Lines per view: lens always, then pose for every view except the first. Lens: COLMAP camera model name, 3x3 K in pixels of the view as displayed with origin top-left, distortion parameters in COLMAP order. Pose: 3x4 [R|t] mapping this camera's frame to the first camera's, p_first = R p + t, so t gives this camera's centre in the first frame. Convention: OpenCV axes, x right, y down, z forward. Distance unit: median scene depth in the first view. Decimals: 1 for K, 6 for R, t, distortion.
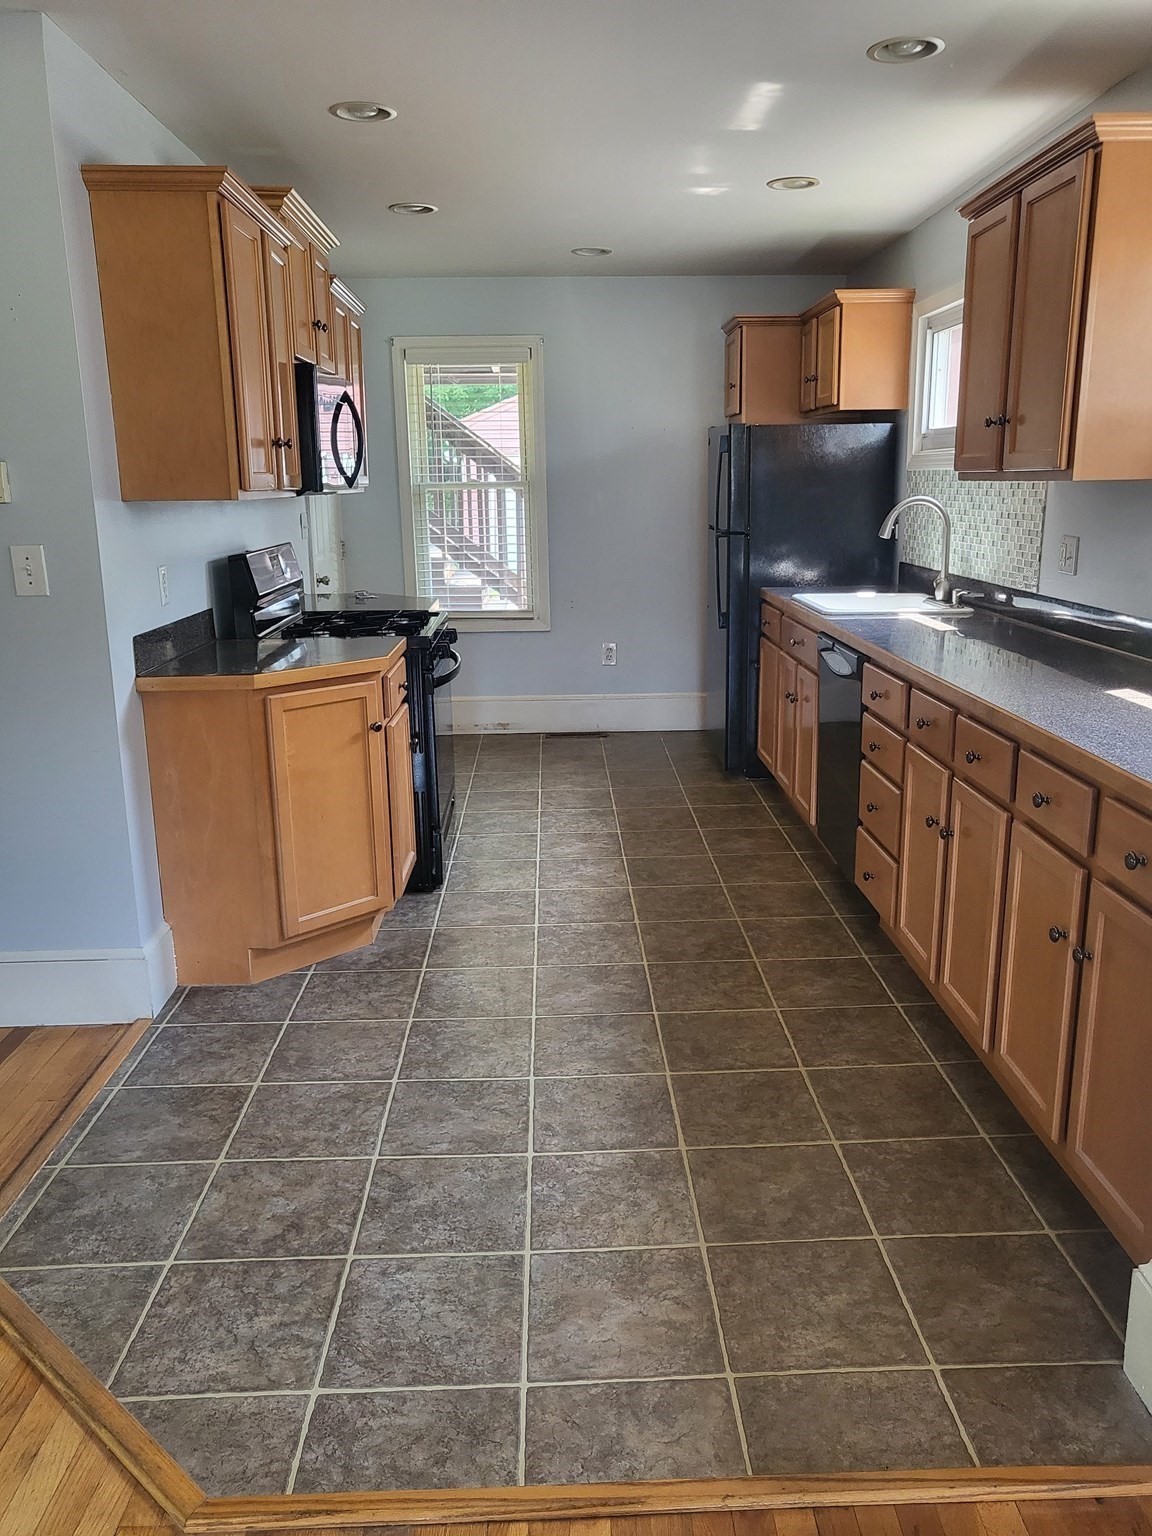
lens RADIAL K [[1202.2, 0, 600.2], [0, 1202.2, 772.1], [0, 0, 1]] dist [-0.002964, 0.007494]
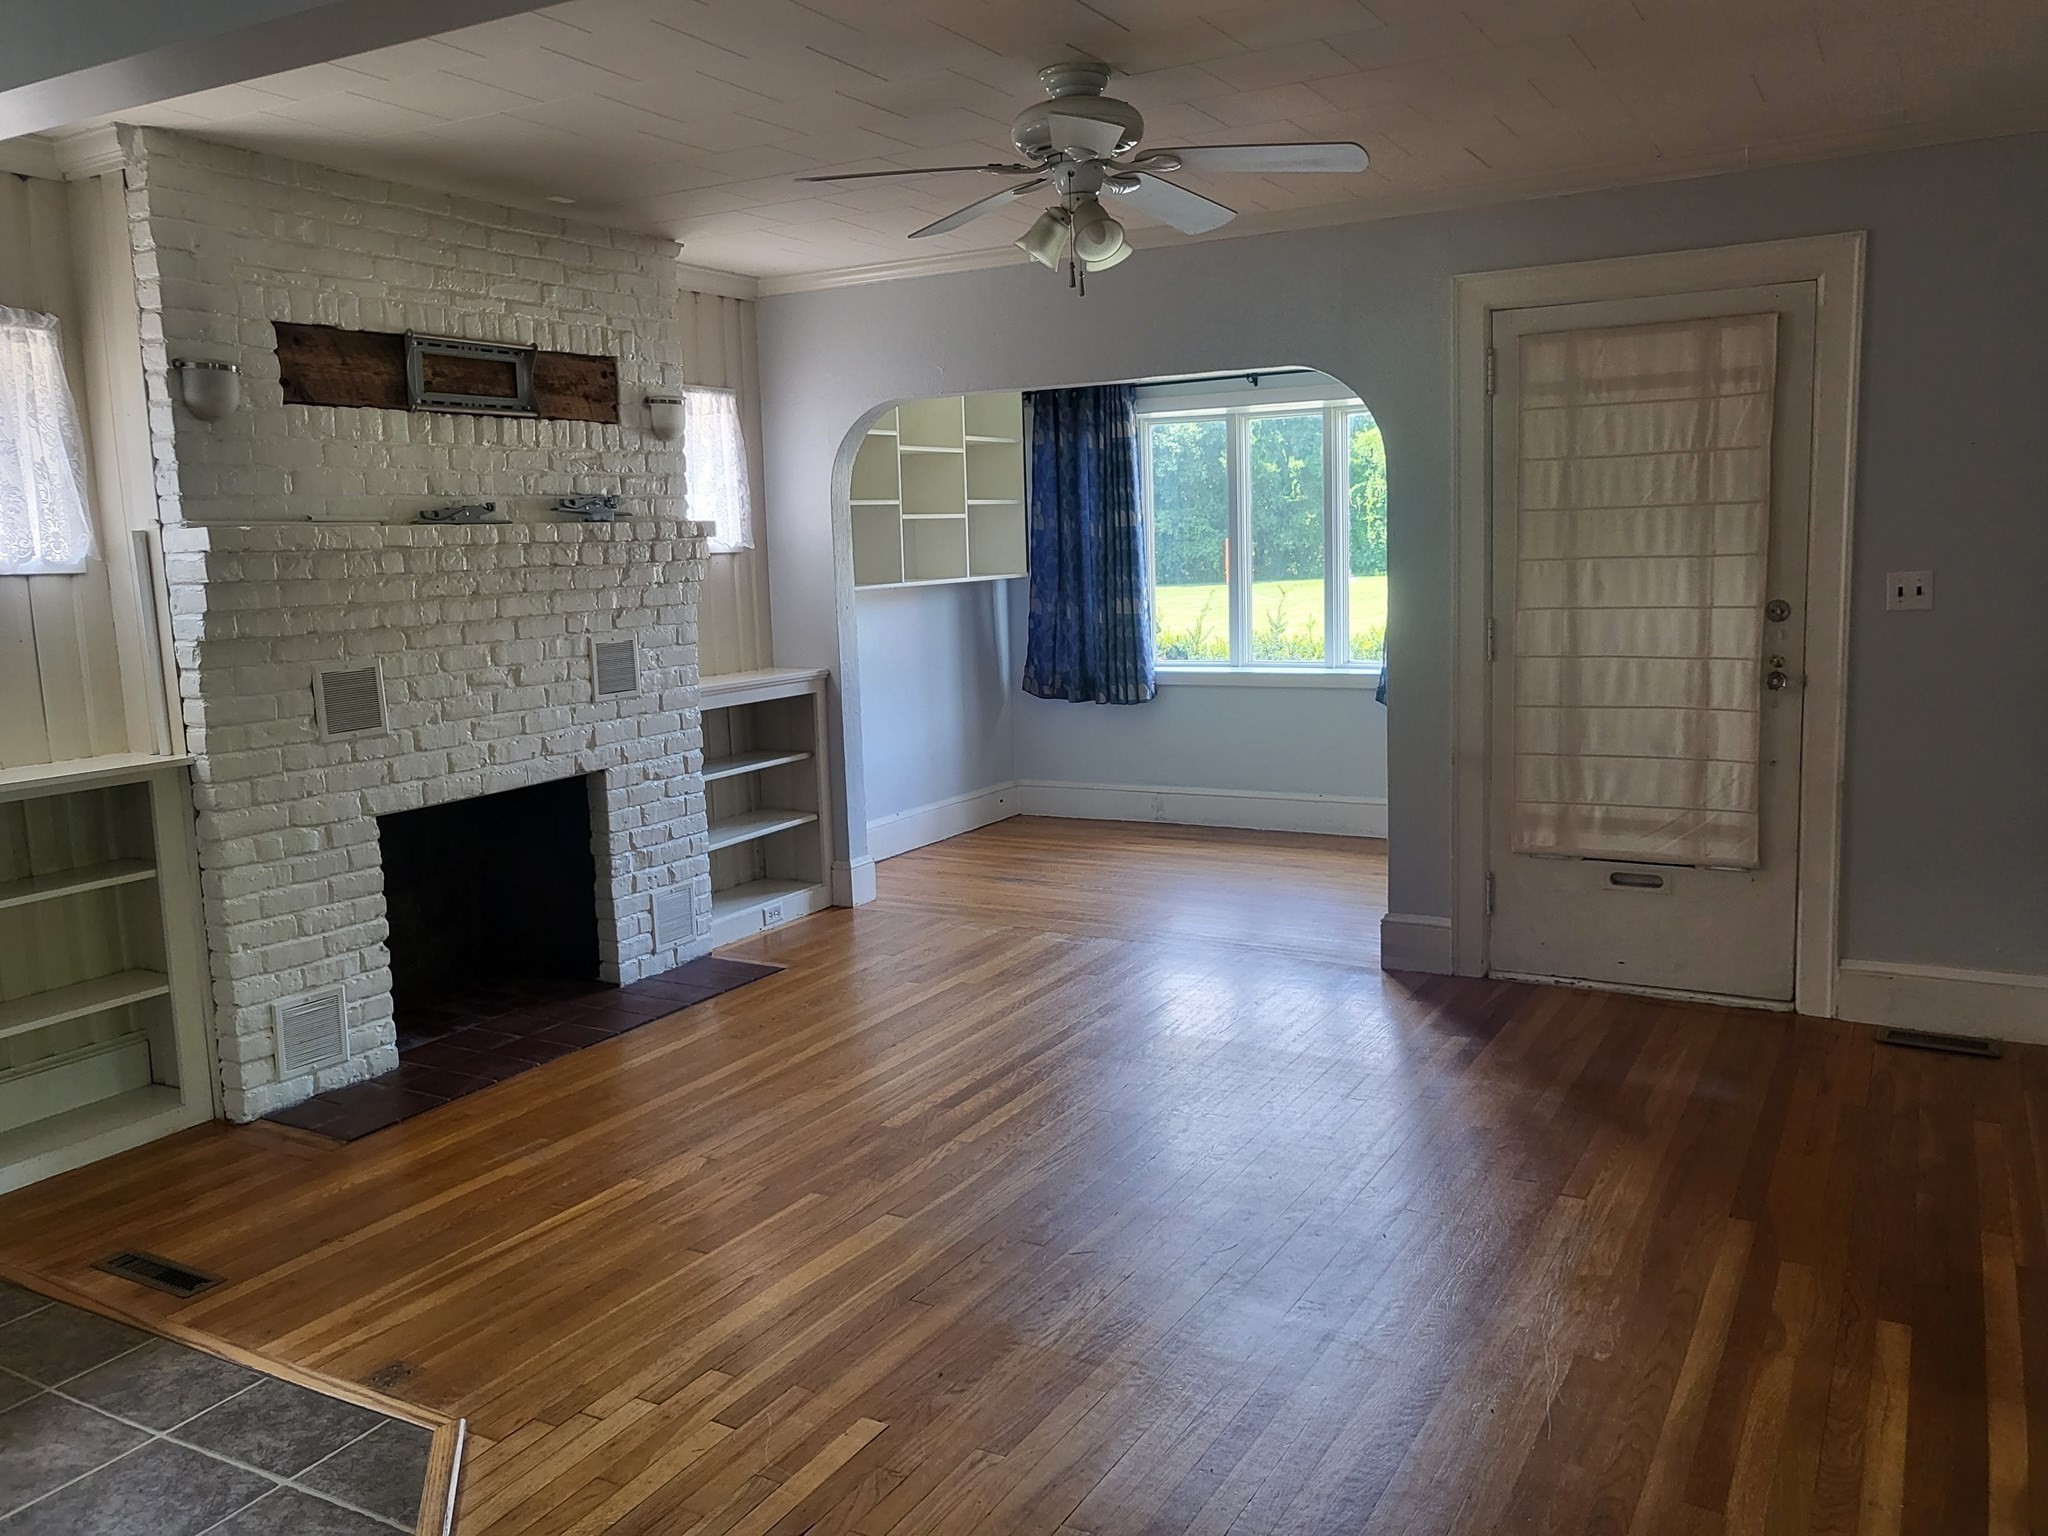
lens RADIAL K [[1624.1, 0, 1024.0], [0, 1624.1, 768.0], [0, 0, 1]] dist [-0.001914, 0.004465]
pose [[-0.848036, -0.039248, 0.528484, -0.787426], [0.163607, 0.929148, 0.331538, -0.215877], [-0.504052, 0.367620, -0.781529, 0.820919]]
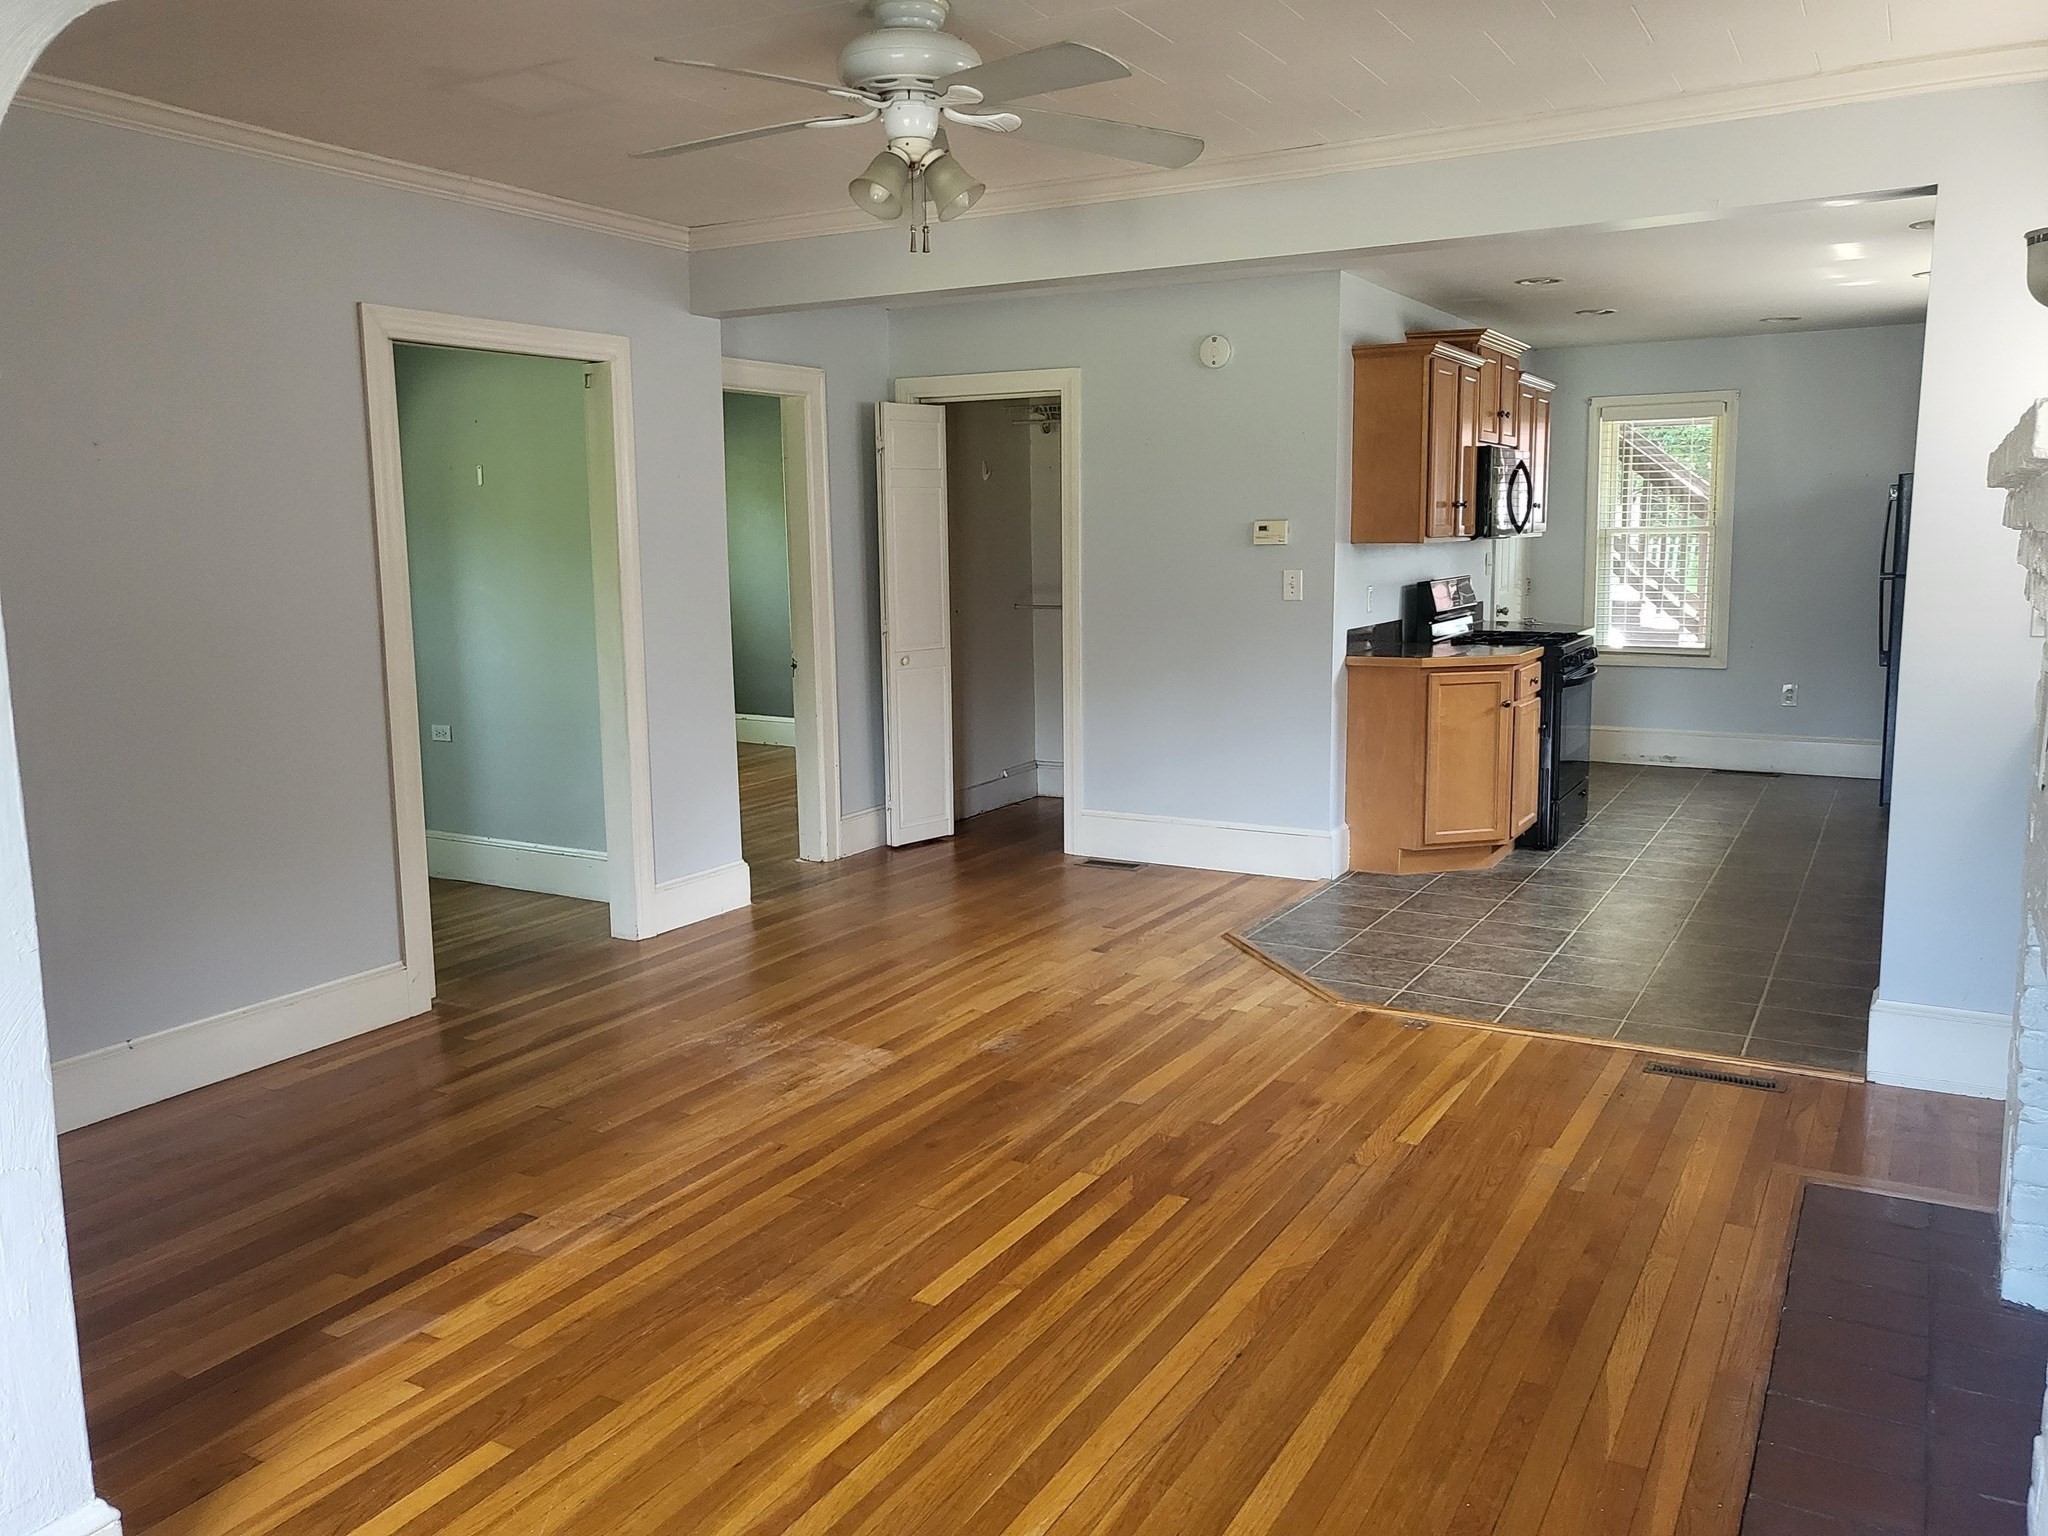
lens RADIAL K [[1624.1, 0, 1024.0], [0, 1624.1, 768.0], [0, 0, 1]] dist [-0.001914, 0.004465]
pose [[0.851820, 0.078838, -0.517868, 0.313090], [-0.120771, 0.991534, -0.047704, 0.189965], [0.509722, 0.103179, 0.854130, -0.869807]]
